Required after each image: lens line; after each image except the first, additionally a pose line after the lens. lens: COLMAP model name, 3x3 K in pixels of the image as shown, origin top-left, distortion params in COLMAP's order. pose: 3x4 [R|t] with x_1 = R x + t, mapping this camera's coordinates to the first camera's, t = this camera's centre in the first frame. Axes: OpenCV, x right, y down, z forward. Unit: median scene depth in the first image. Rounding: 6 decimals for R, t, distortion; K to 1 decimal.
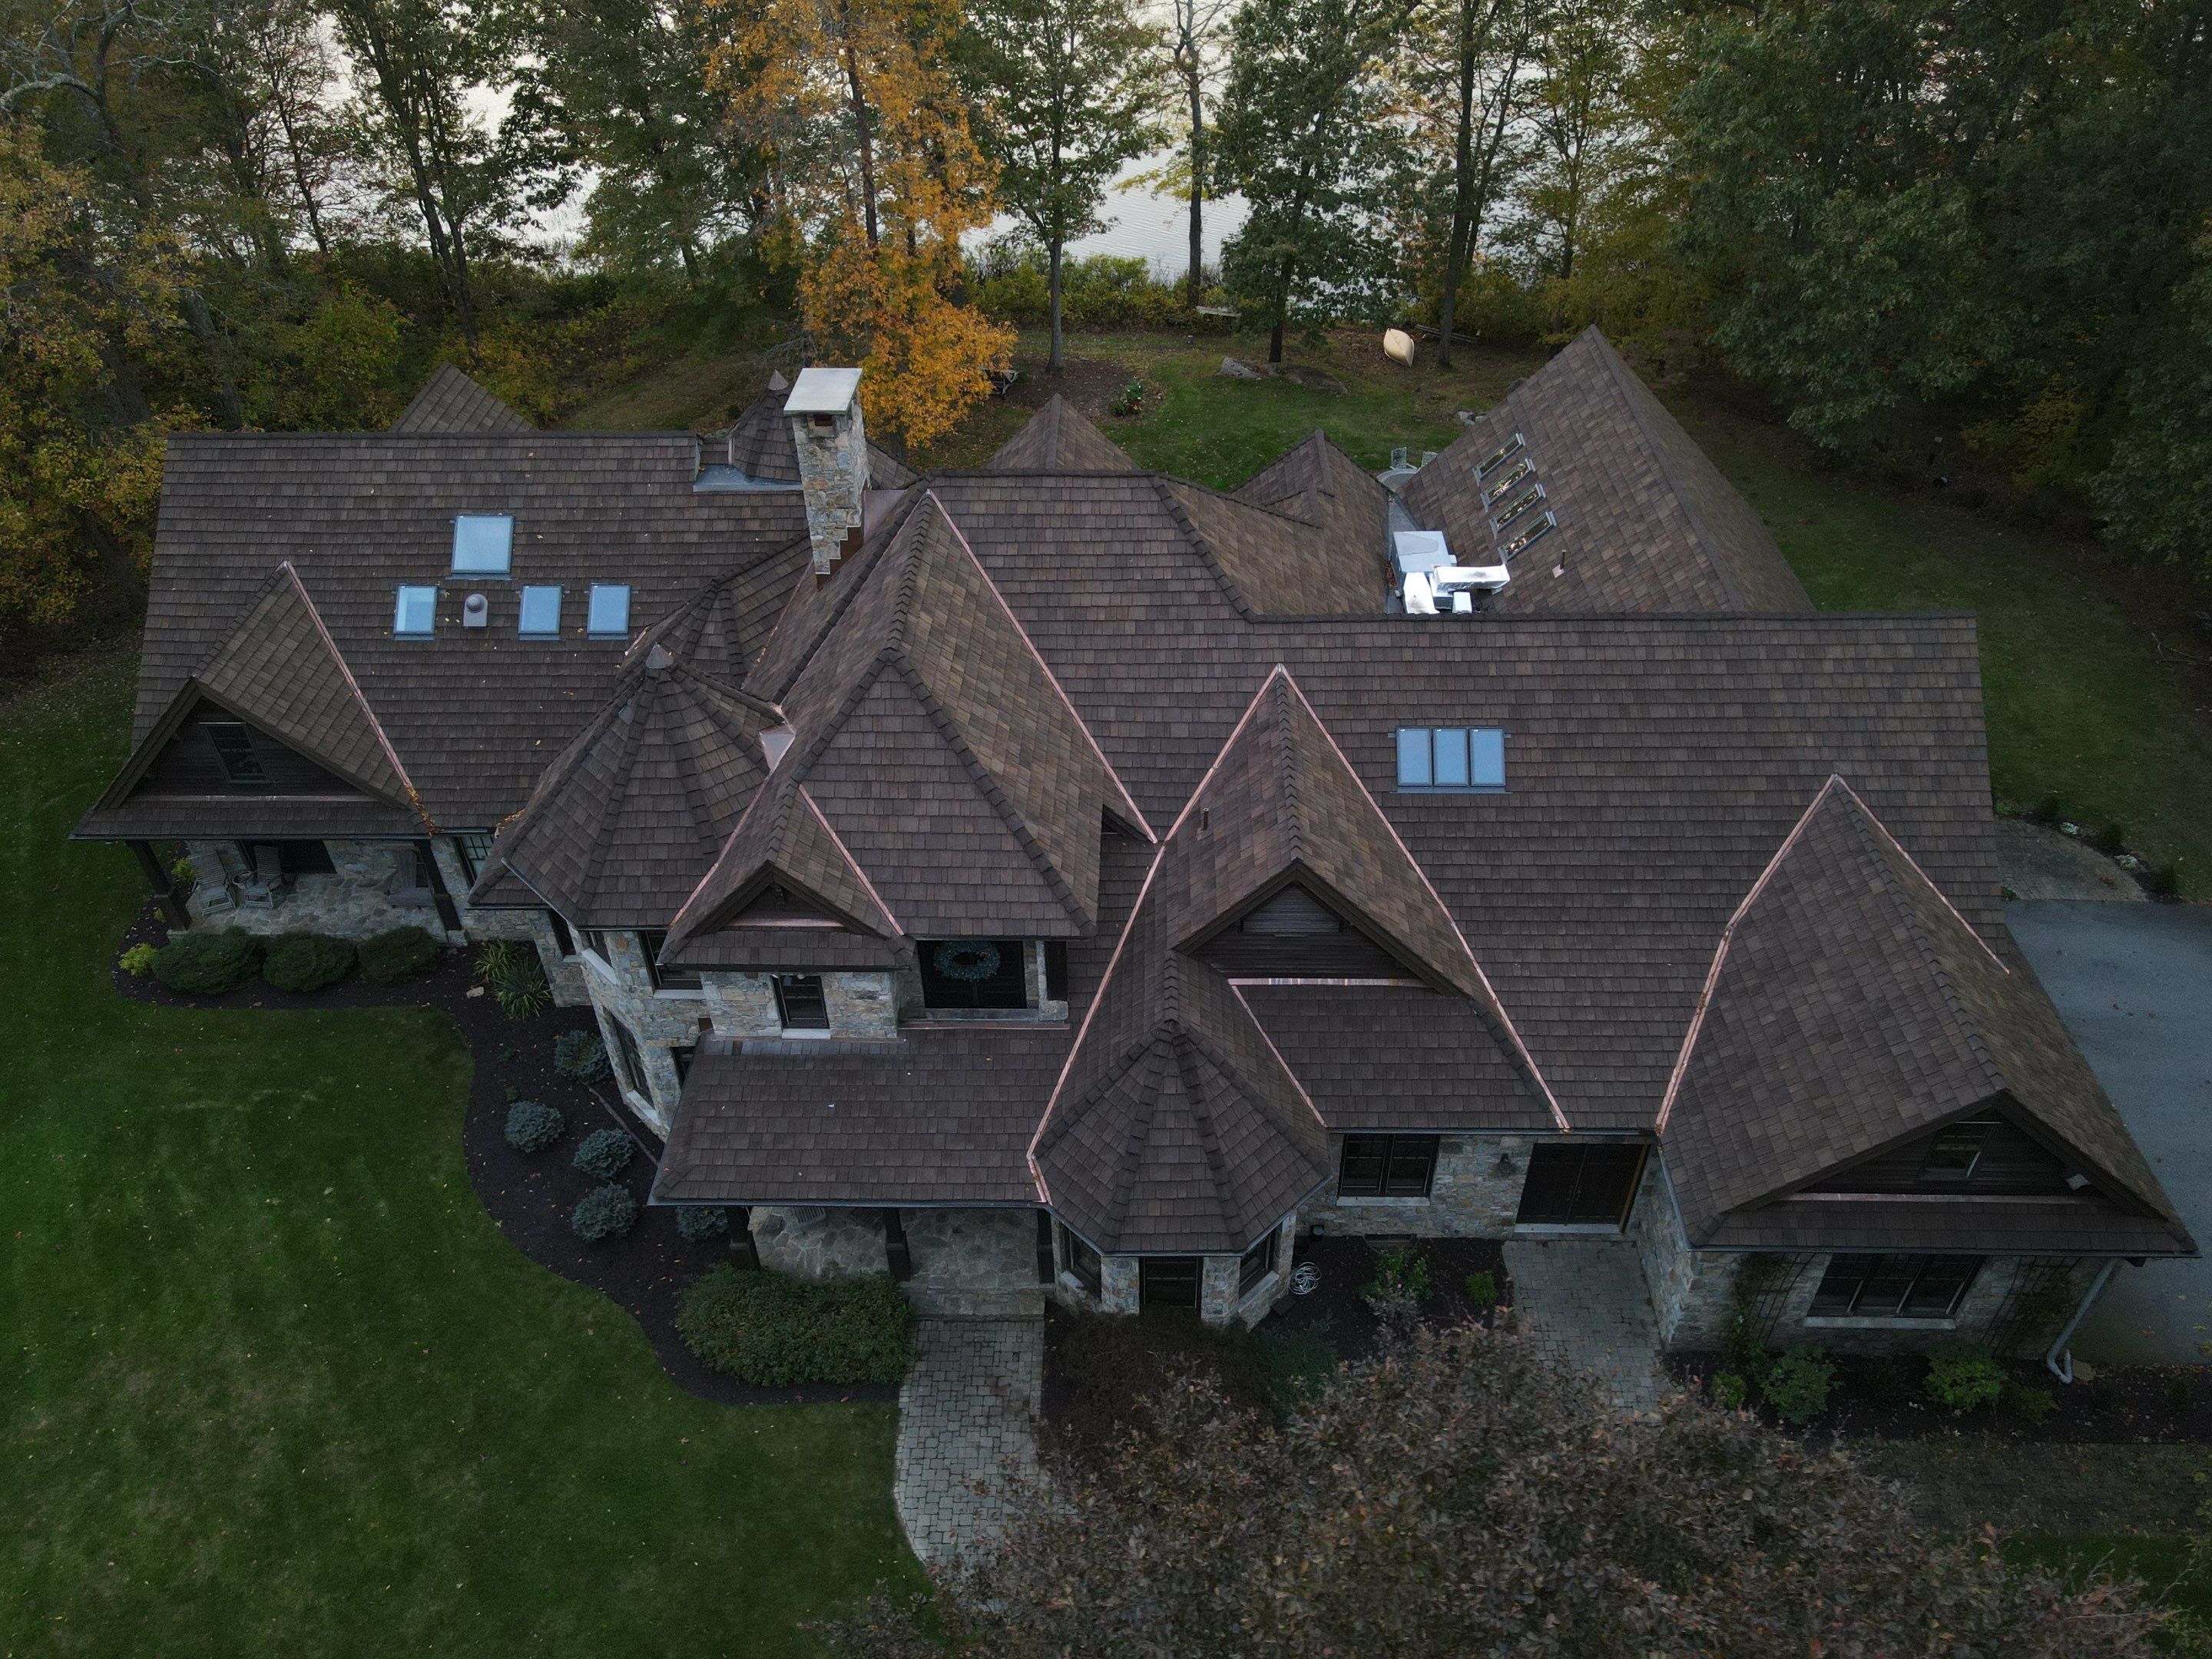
lens RADIAL K [[1616.5, 0, 1126.9], [0, 1616.5, 830.7], [0, 0, 1]] dist [0.021564, -0.002083]
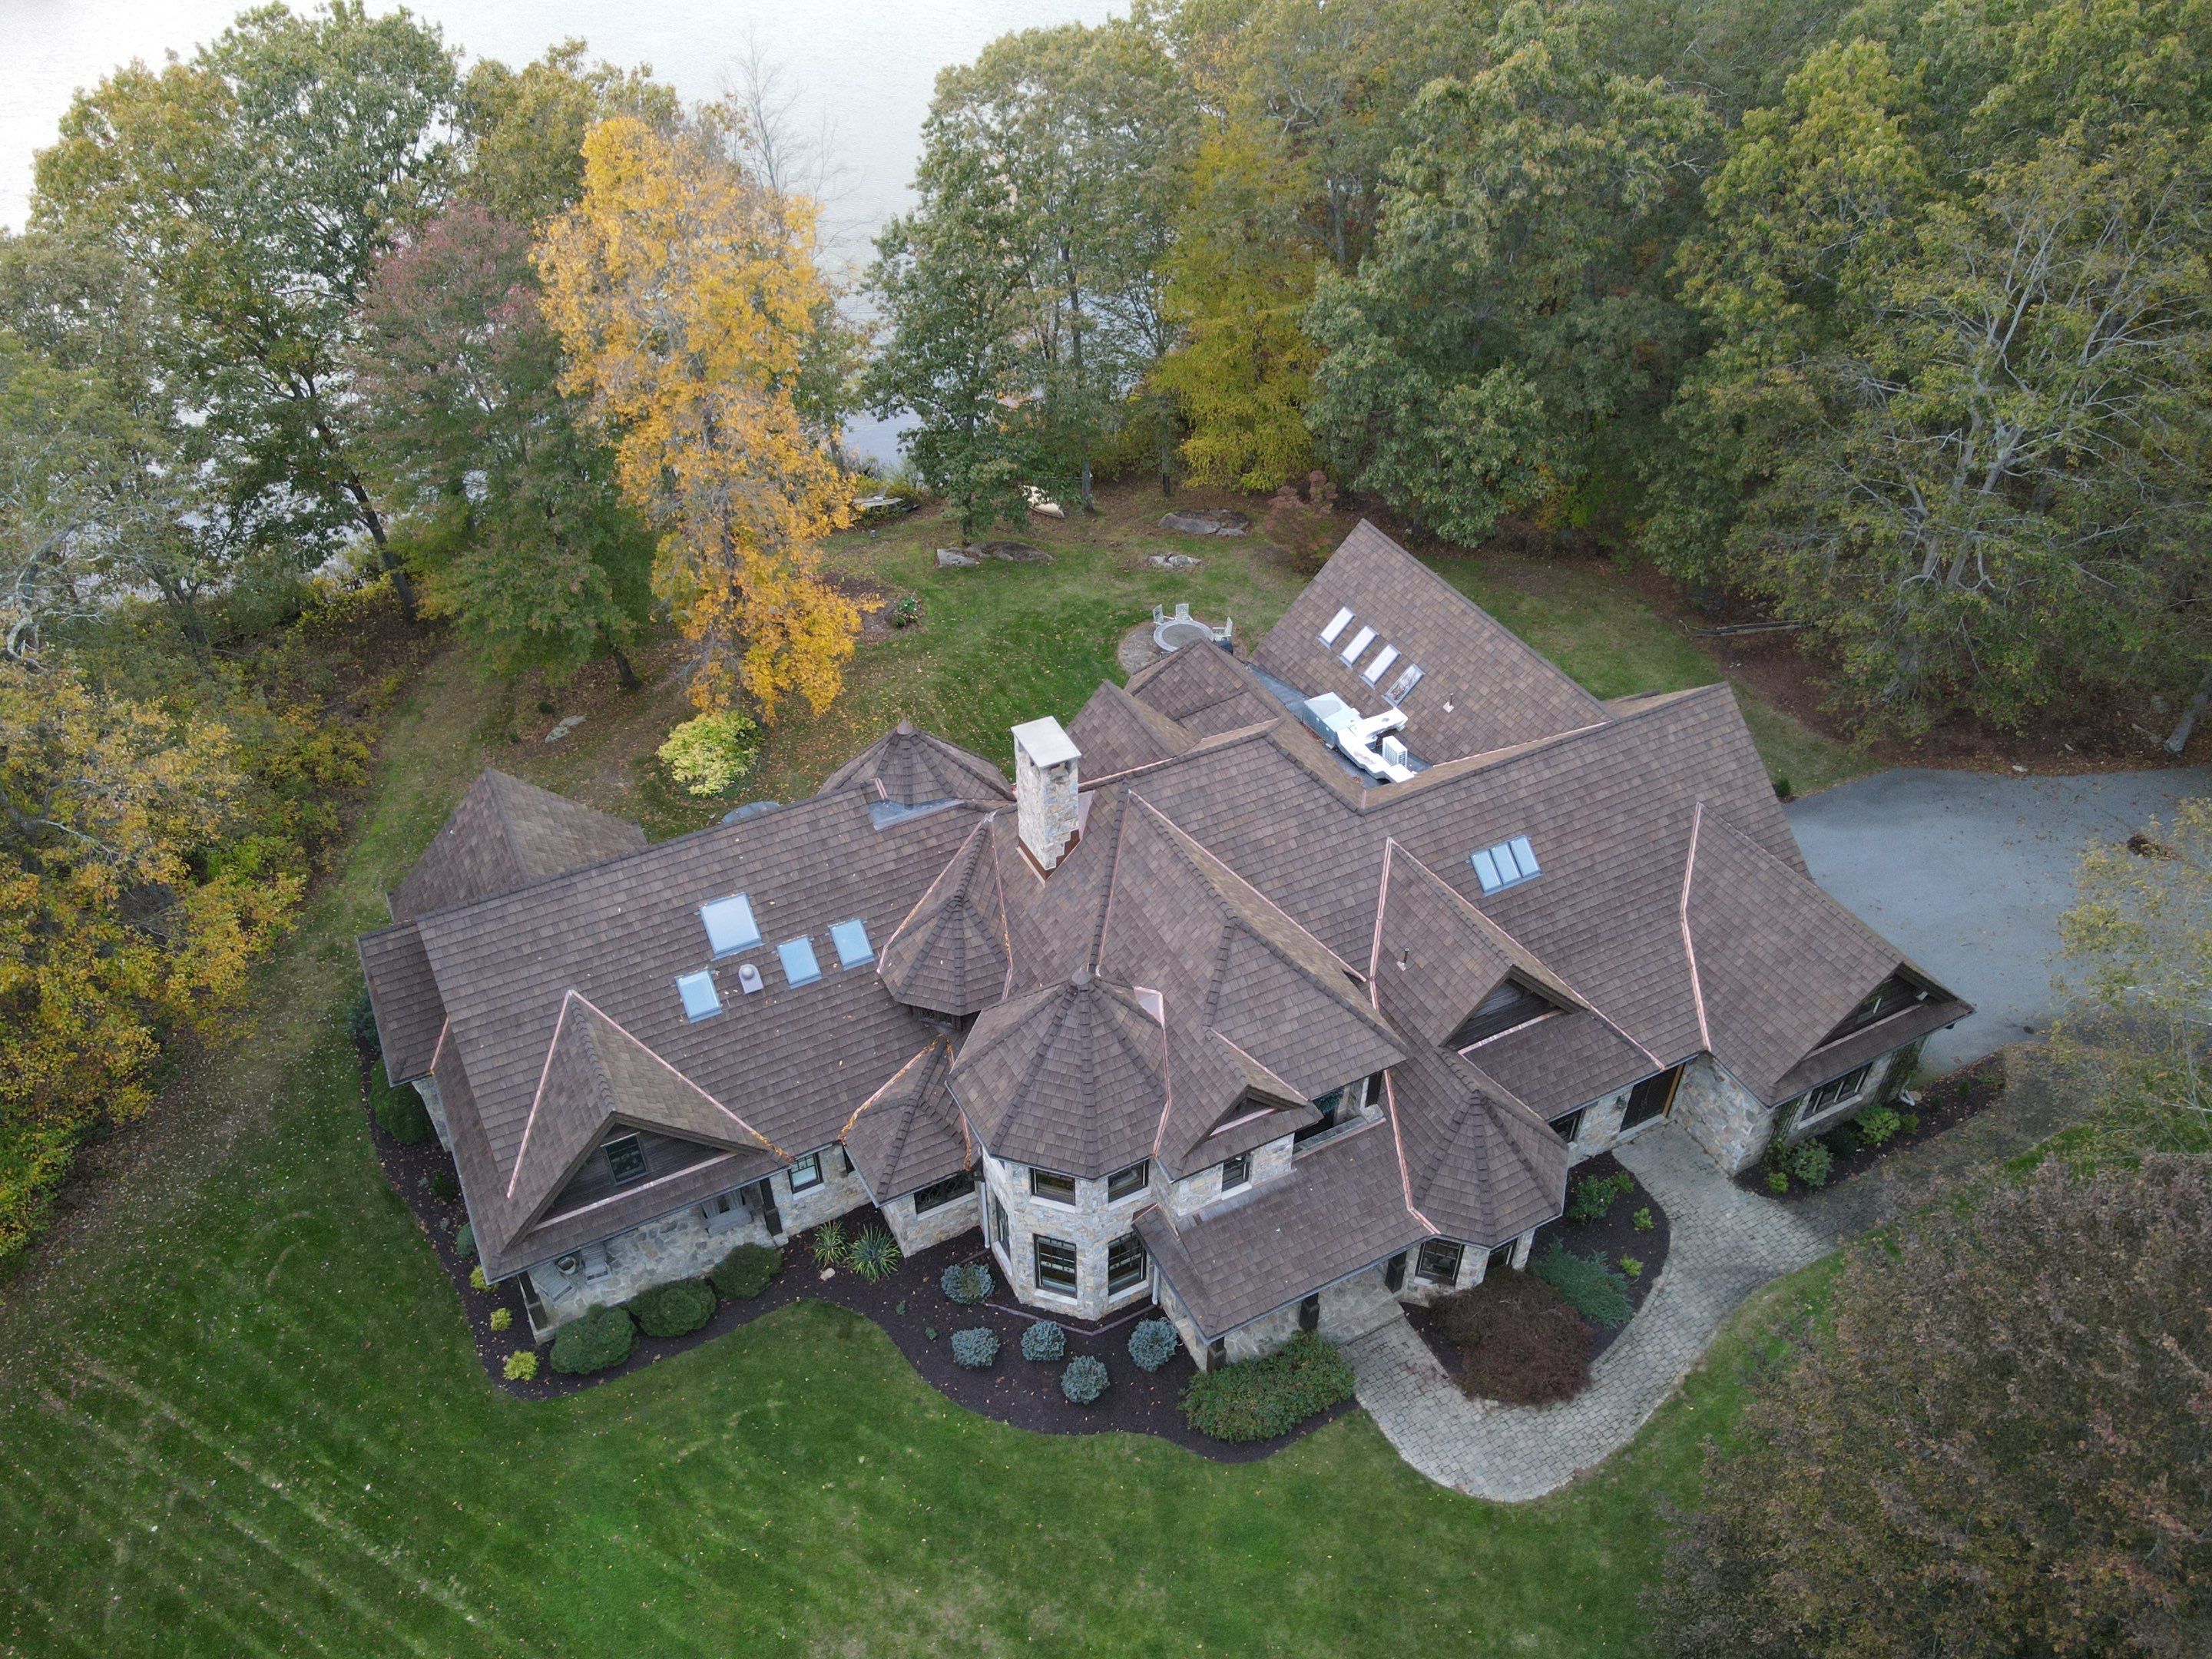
lens RADIAL K [[1616.5, 0, 1130.6], [0, 1616.5, 832.2], [0, 0, 1]] dist [0.021564, -0.002083]
pose [[0.877474, -0.294068, 0.378897, -0.677591], [0.292136, 0.954230, 0.064044, -0.273955], [-0.380388, 0.054493, 0.923220, -0.273165]]
